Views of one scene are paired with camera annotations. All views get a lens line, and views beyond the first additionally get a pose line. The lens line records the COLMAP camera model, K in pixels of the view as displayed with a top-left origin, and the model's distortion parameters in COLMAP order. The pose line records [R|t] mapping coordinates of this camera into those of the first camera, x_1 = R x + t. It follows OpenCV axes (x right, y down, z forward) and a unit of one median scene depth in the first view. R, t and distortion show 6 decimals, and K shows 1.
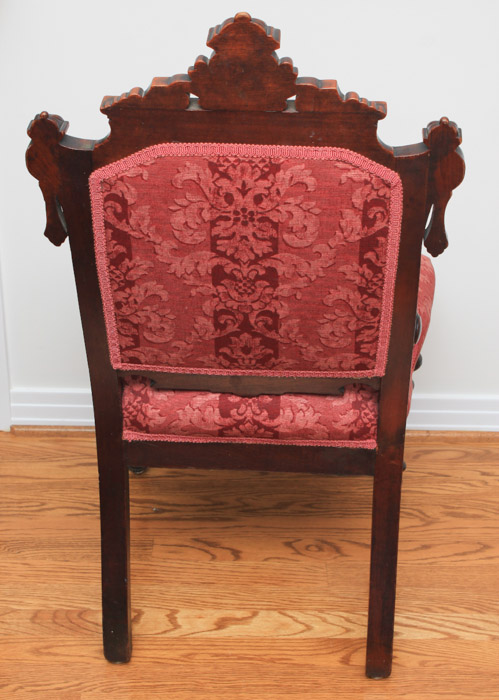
lens RADIAL K [[1338.1, 0, 247.5], [0, 1338.1, 351.0], [0, 0, 1]] dist [0.039143, 0.000000]
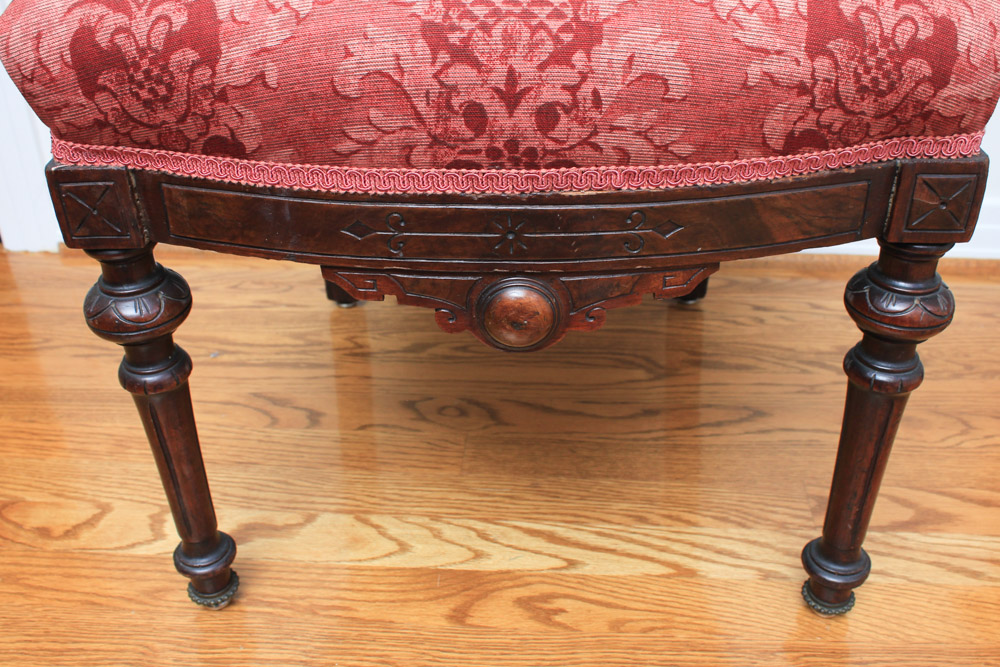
lens RADIAL K [[1031.4, 0, 504.7], [0, 1031.4, 323.9], [0, 0, 1]] dist [-0.095563, 0.000000]
pose [[0.996591, 0.008101, -0.082100, 0.111040], [-0.009674, 0.999777, -0.018772, 0.121986], [0.081930, 0.019502, 0.996447, 0.582548]]
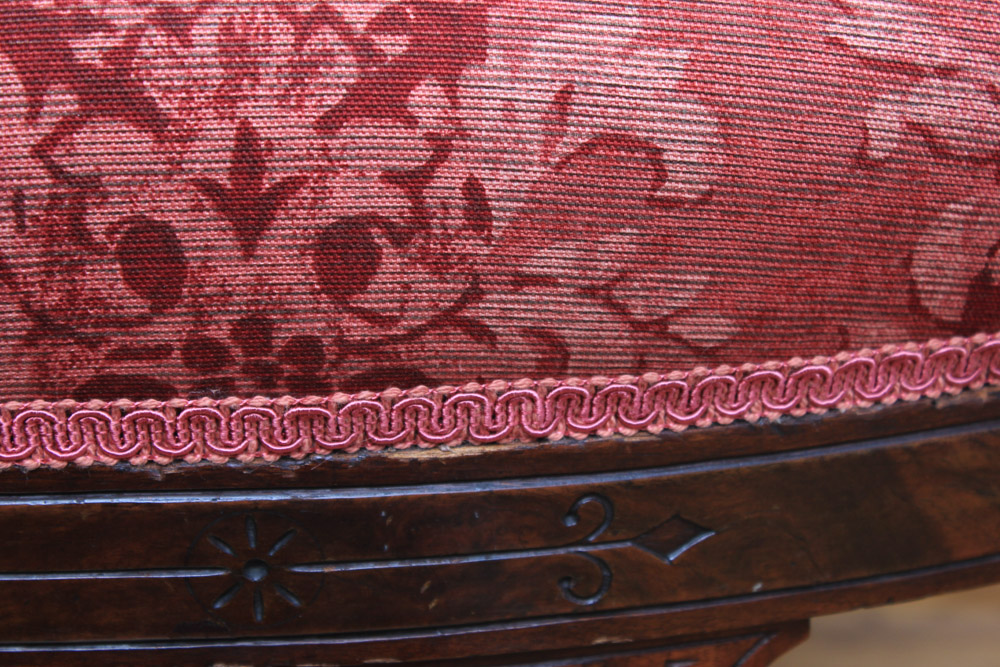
lens RADIAL K [[2359.0, 0, 494.8], [0, 2359.0, 339.5], [0, 0, 1]] dist [0.079168, 0.000000]
pose [[0.999001, -0.031514, 0.031682, 0.107291], [0.036498, 0.984495, -0.171576, 0.112790], [-0.025783, 0.172561, 0.984661, 0.616992]]
